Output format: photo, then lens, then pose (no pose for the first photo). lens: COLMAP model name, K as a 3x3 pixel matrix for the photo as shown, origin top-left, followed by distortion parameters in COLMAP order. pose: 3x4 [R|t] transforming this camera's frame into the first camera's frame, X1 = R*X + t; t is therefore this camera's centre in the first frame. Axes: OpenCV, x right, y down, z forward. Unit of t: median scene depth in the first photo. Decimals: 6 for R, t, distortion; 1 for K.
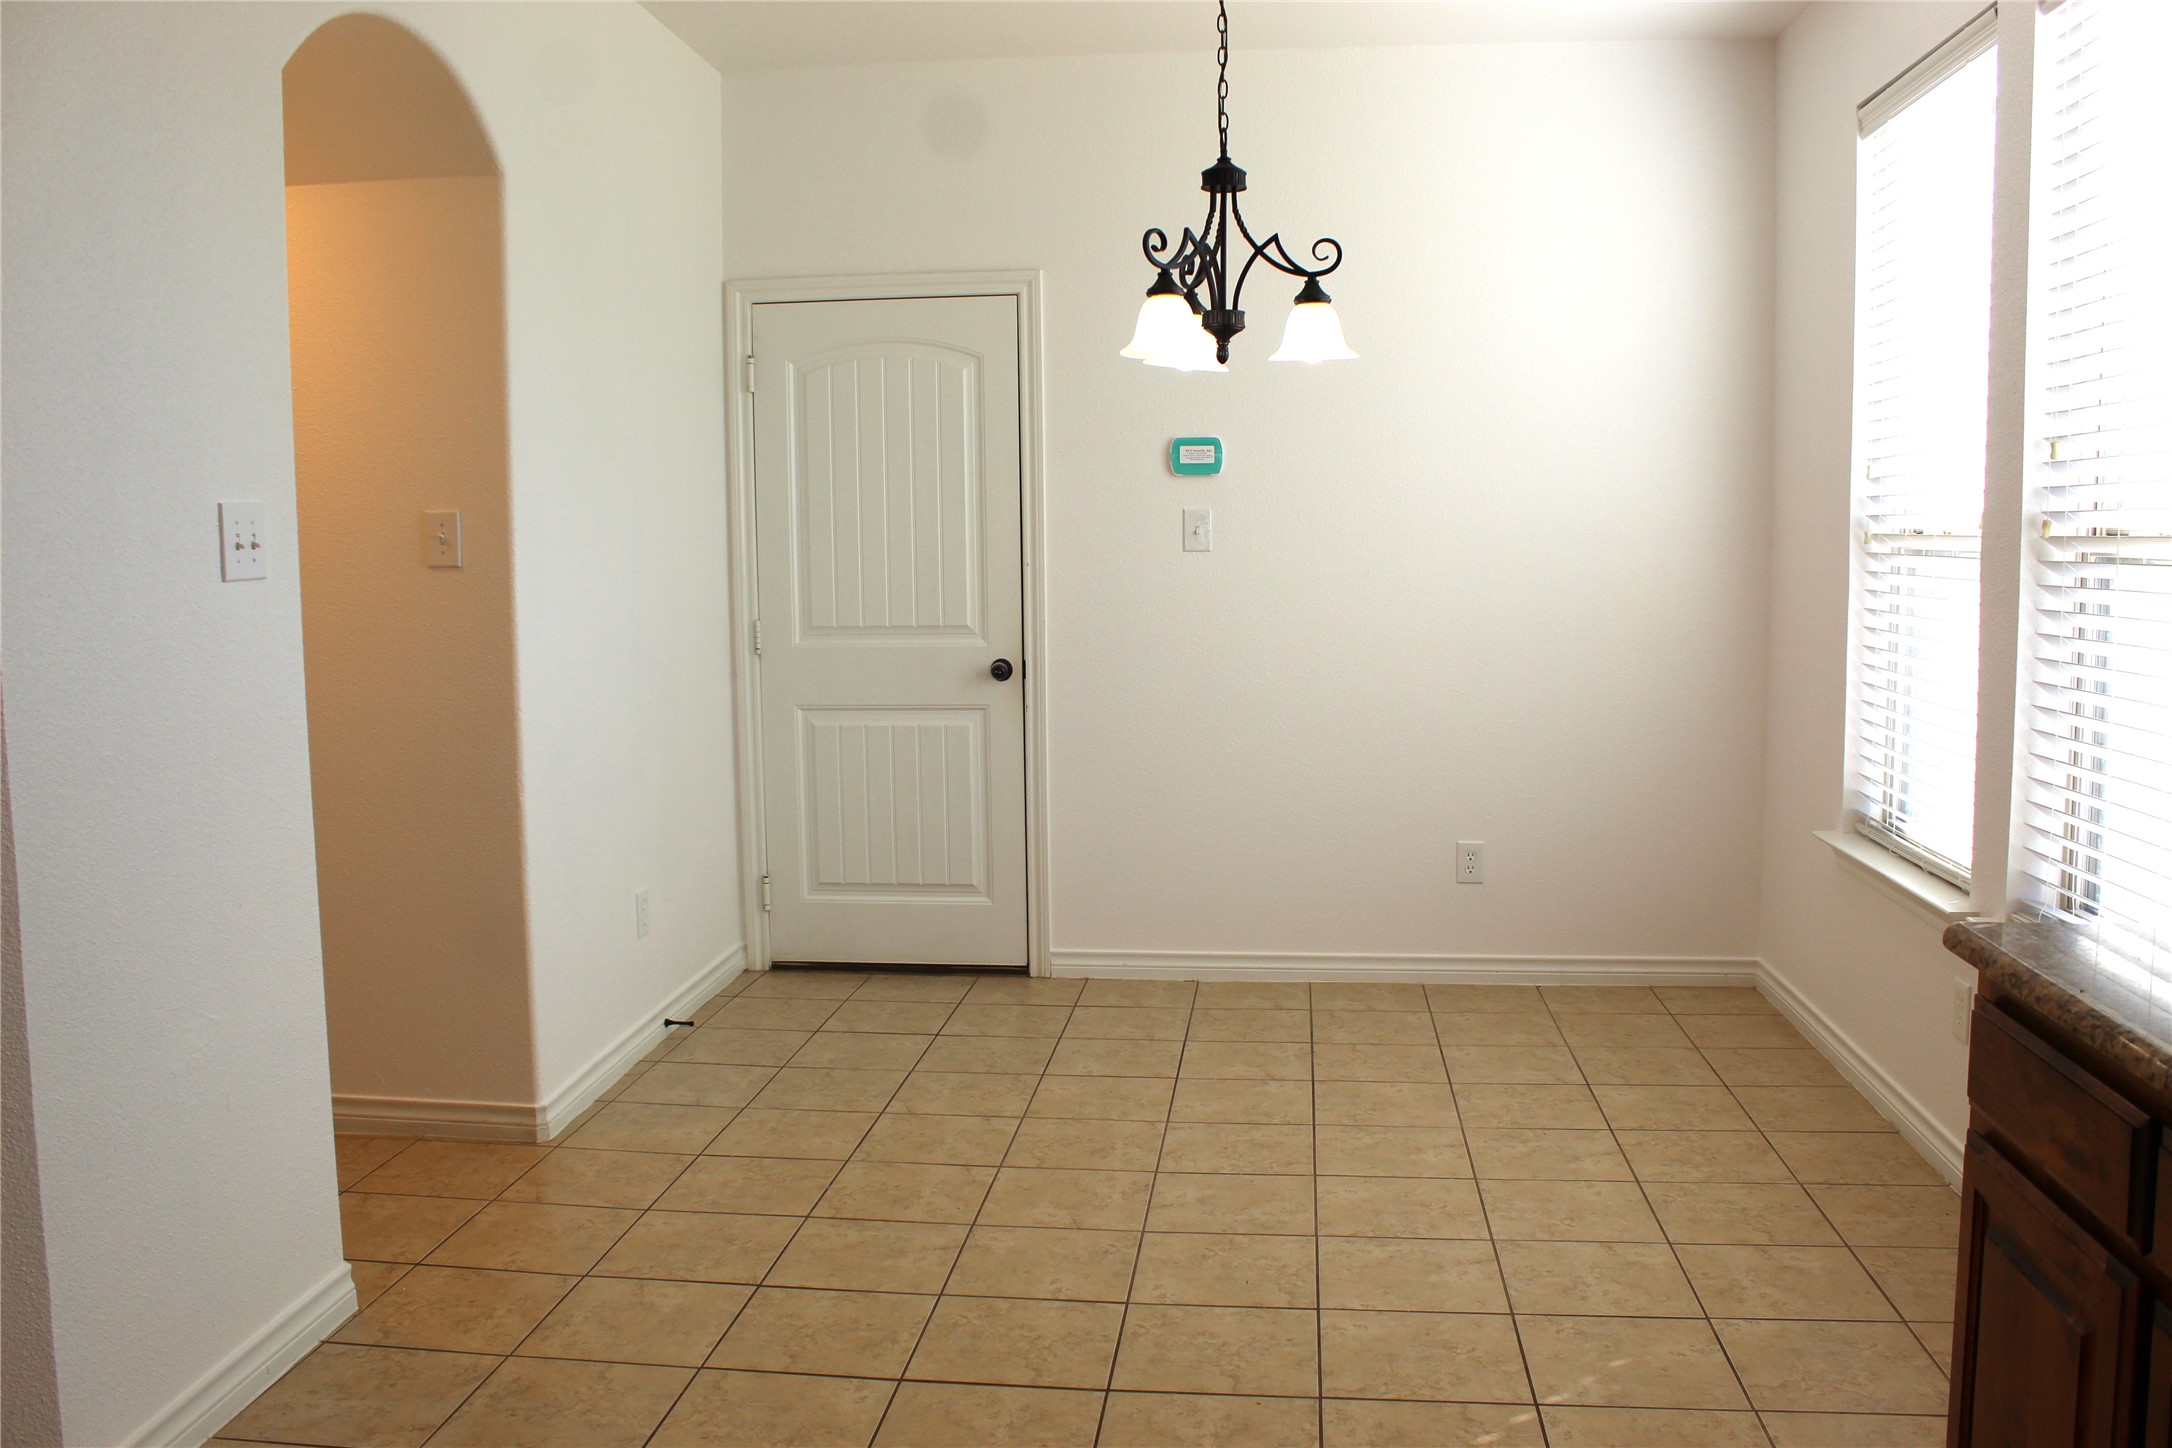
lens RADIAL K [[1870.0, 0, 1086.0], [0, 1870.0, 724.0], [0, 0, 1]] dist [-0.177835, 0.114647]
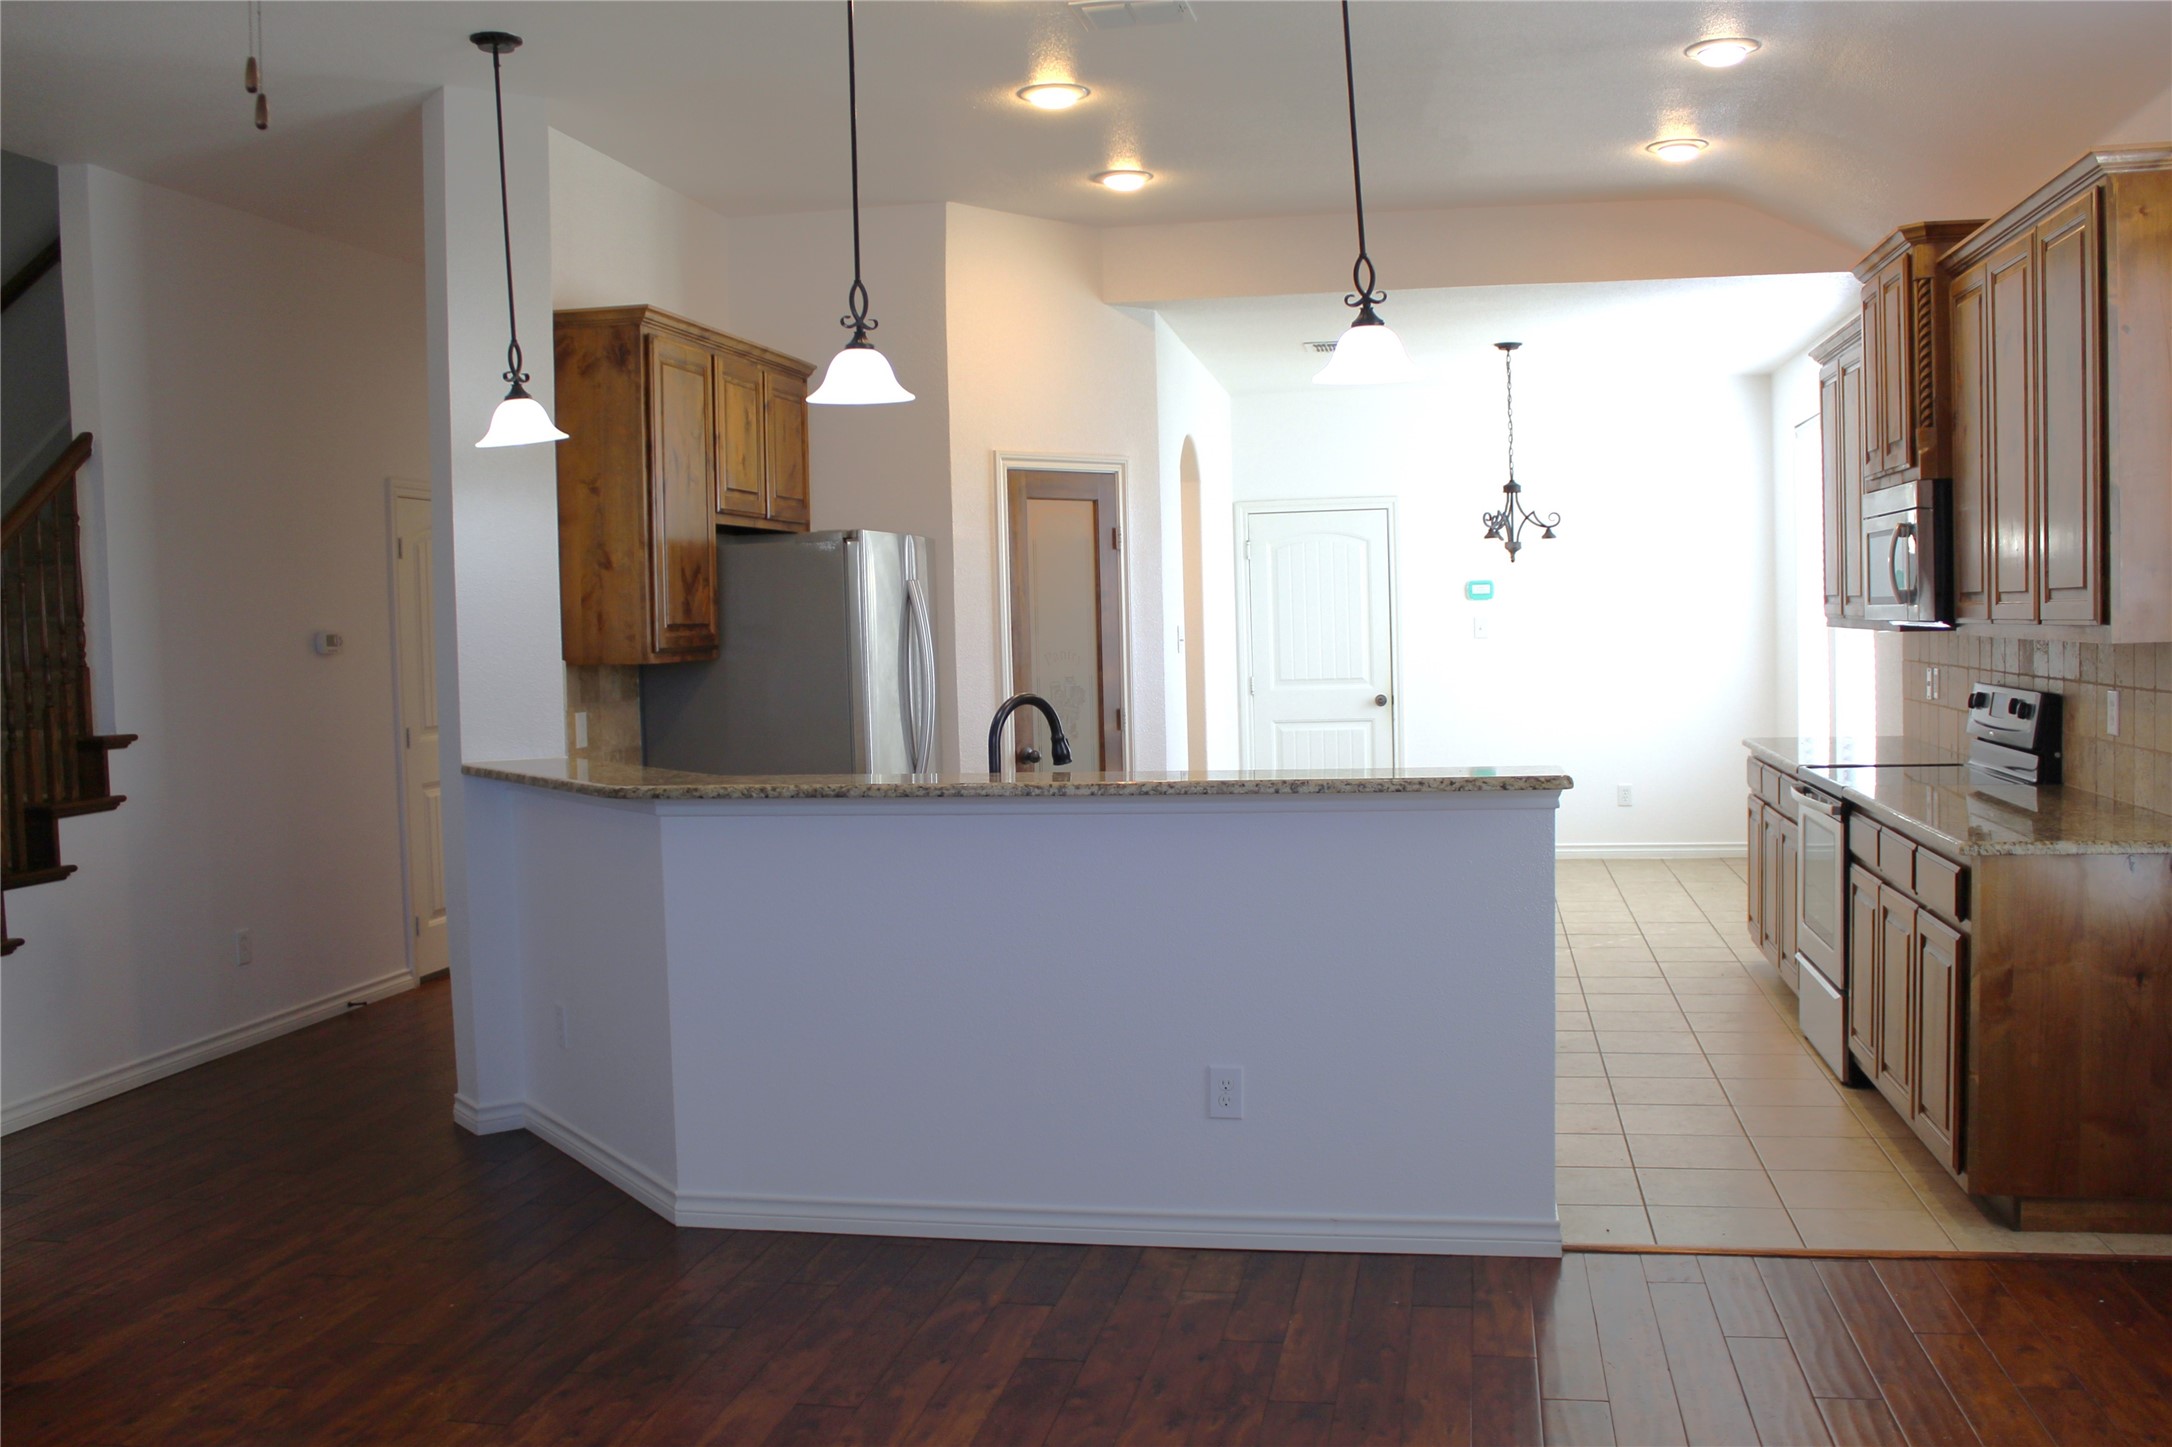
lens RADIAL K [[1870.0, 0, 1086.0], [0, 1870.0, 723.5], [0, 0, 1]] dist [-0.177835, 0.114647]
pose [[0.995298, -0.013853, -0.095864, -0.172182], [0.009365, 0.998846, -0.047106, 0.087009], [0.096406, 0.045987, 0.994279, -0.996830]]
